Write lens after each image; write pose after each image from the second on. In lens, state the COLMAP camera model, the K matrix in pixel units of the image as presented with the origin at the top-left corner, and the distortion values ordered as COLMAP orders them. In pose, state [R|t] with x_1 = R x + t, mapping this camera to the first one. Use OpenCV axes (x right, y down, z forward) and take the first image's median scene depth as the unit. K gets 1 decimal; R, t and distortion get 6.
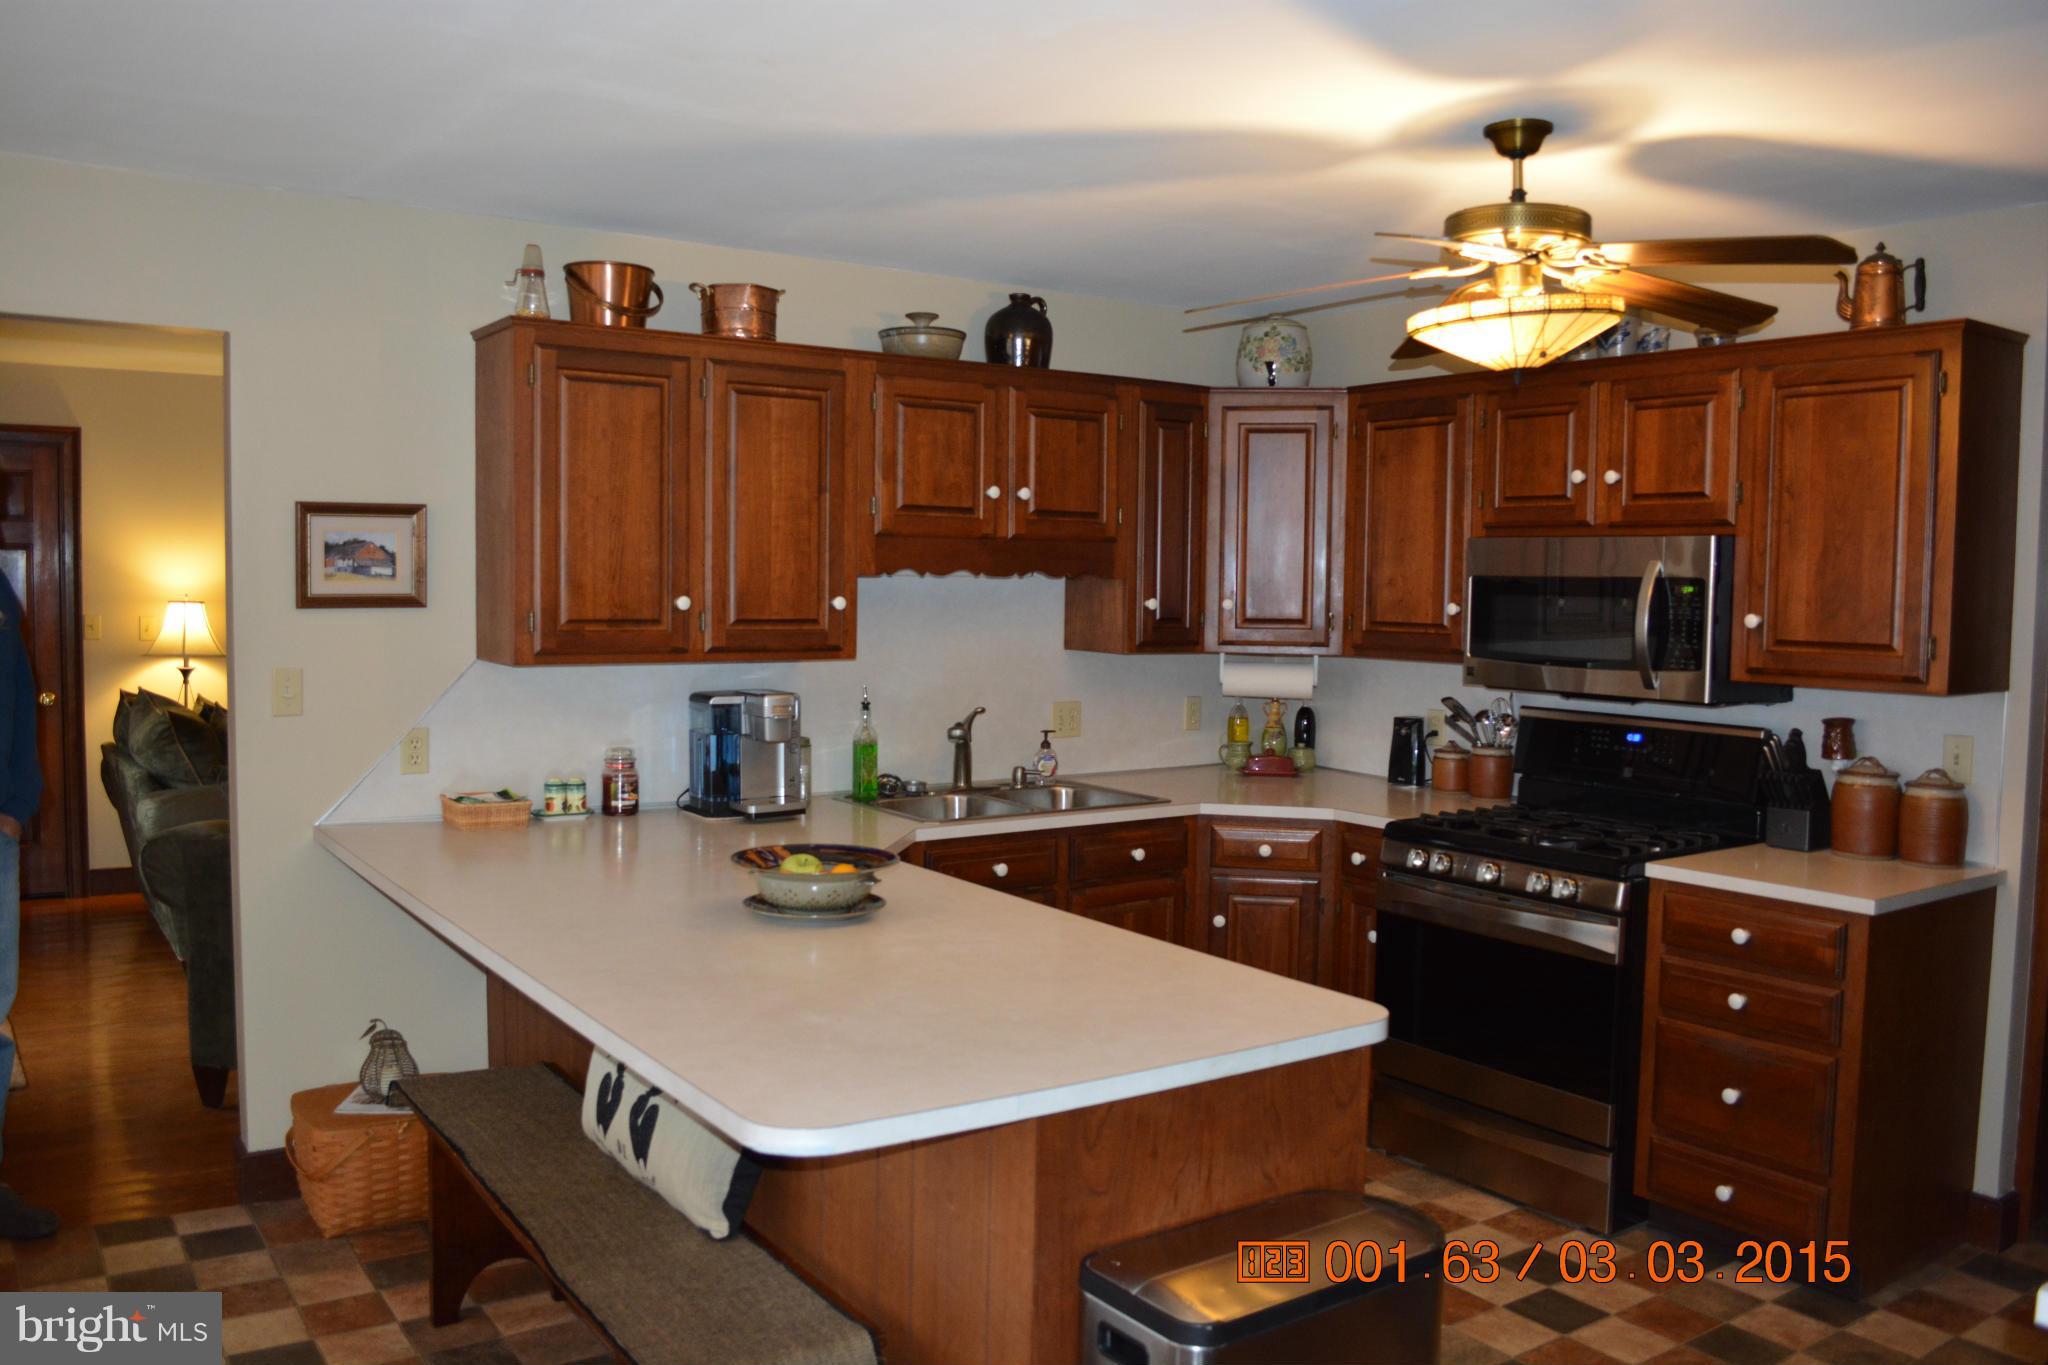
lens RADIAL K [[1608.6, 0, 1018.1], [0, 1608.6, 688.5], [0, 0, 1]] dist [-0.080789, 0.002966]
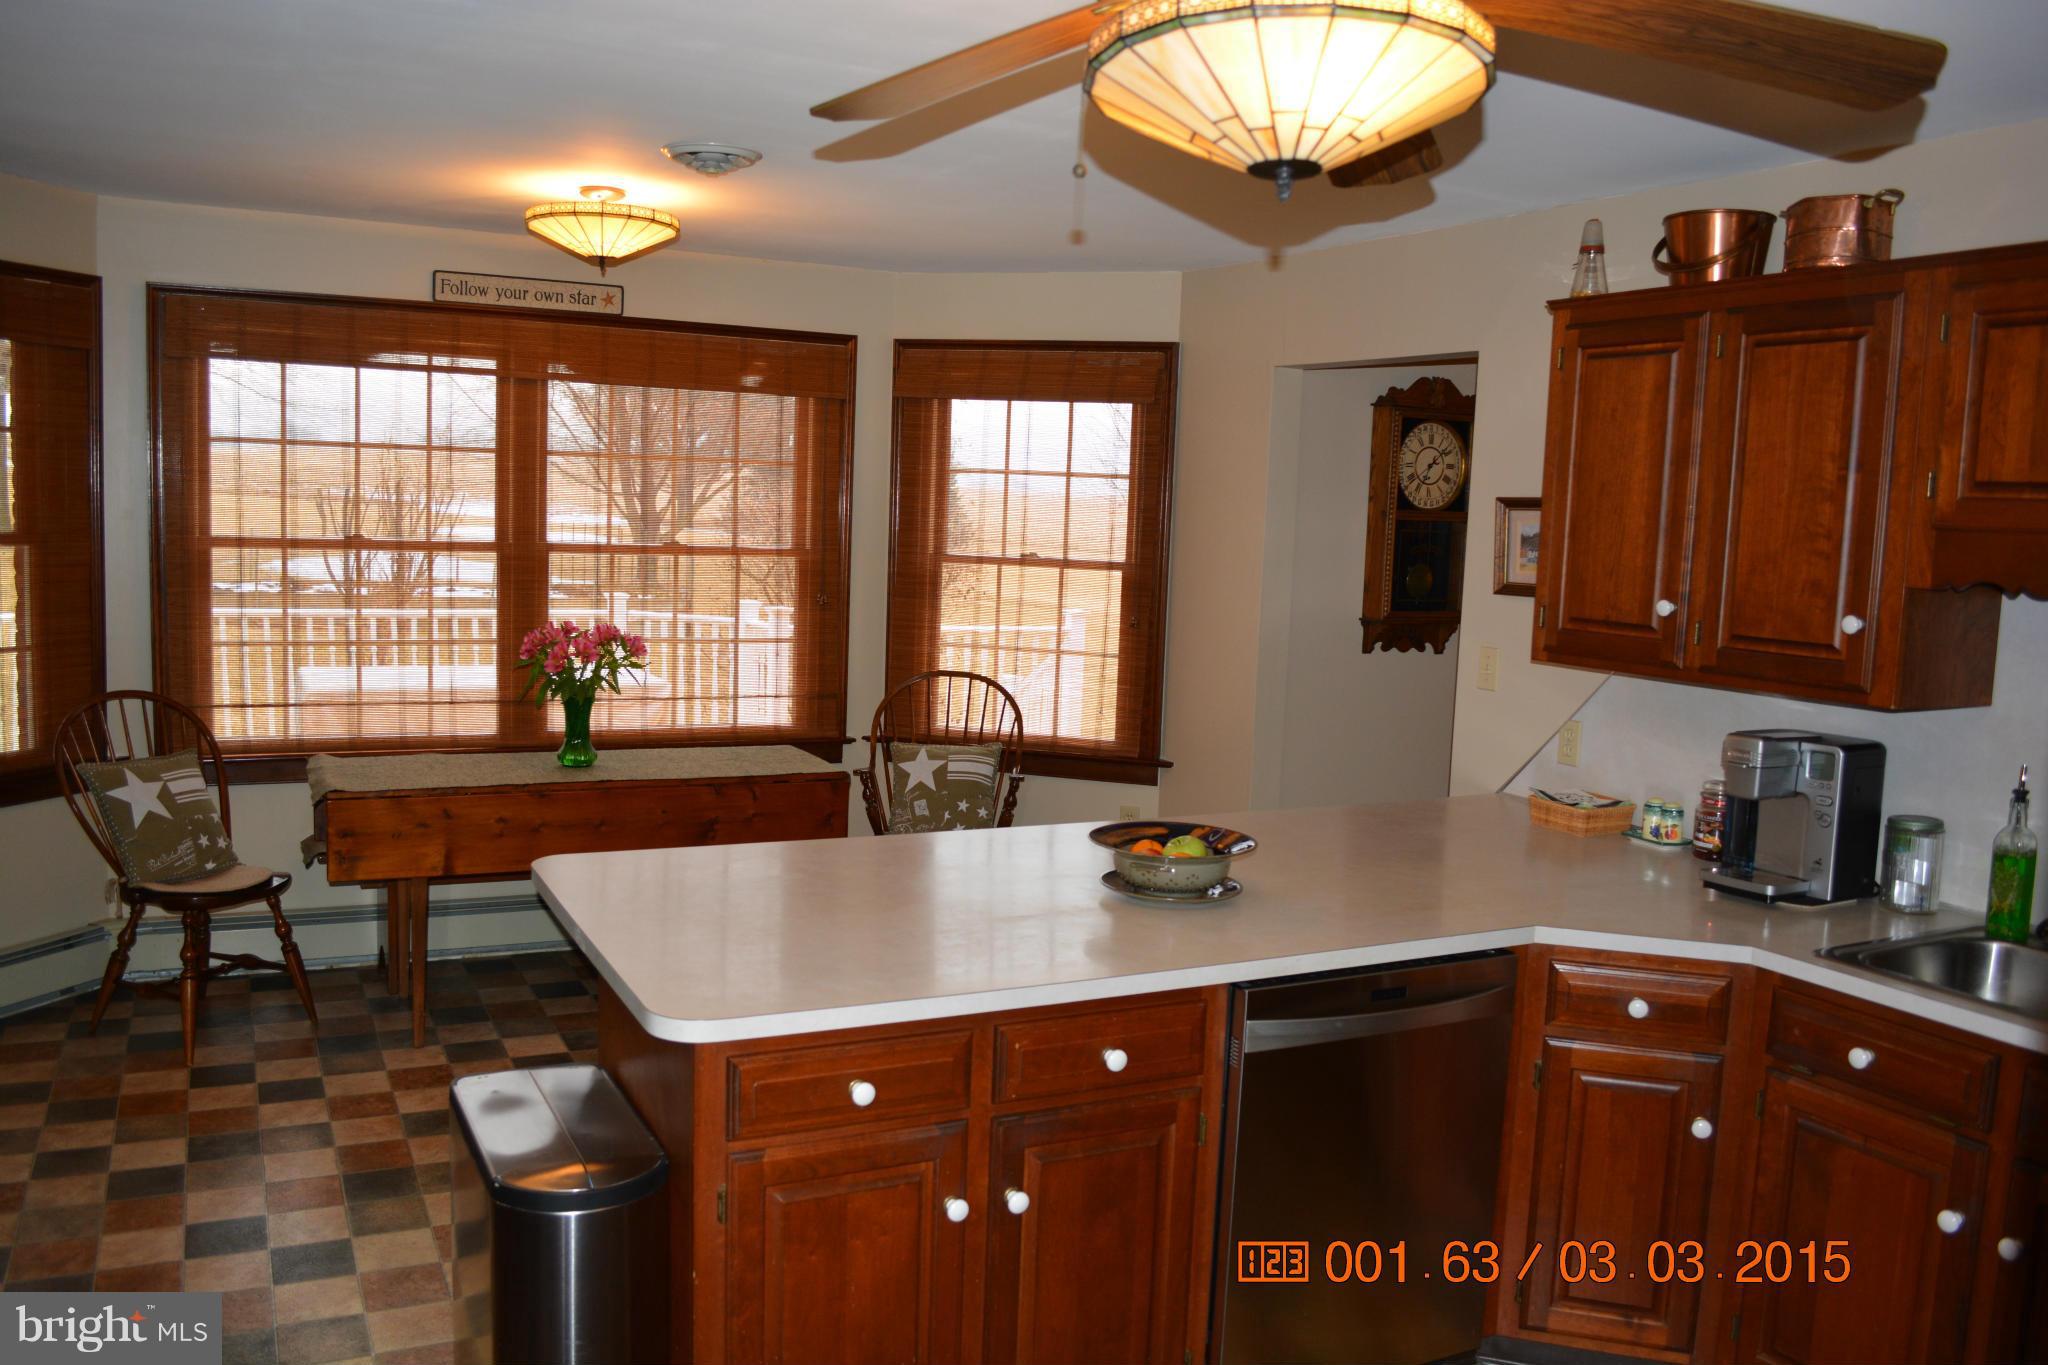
lens RADIAL K [[1608.6, 0, 1018.1], [0, 1608.6, 688.5], [0, 0, 1]] dist [-0.080789, 0.002966]
pose [[-0.132895, 0.088179, -0.987200, 0.651914], [-0.109552, 0.988624, 0.103054, -0.059199], [0.985057, 0.121845, -0.121723, 0.759607]]
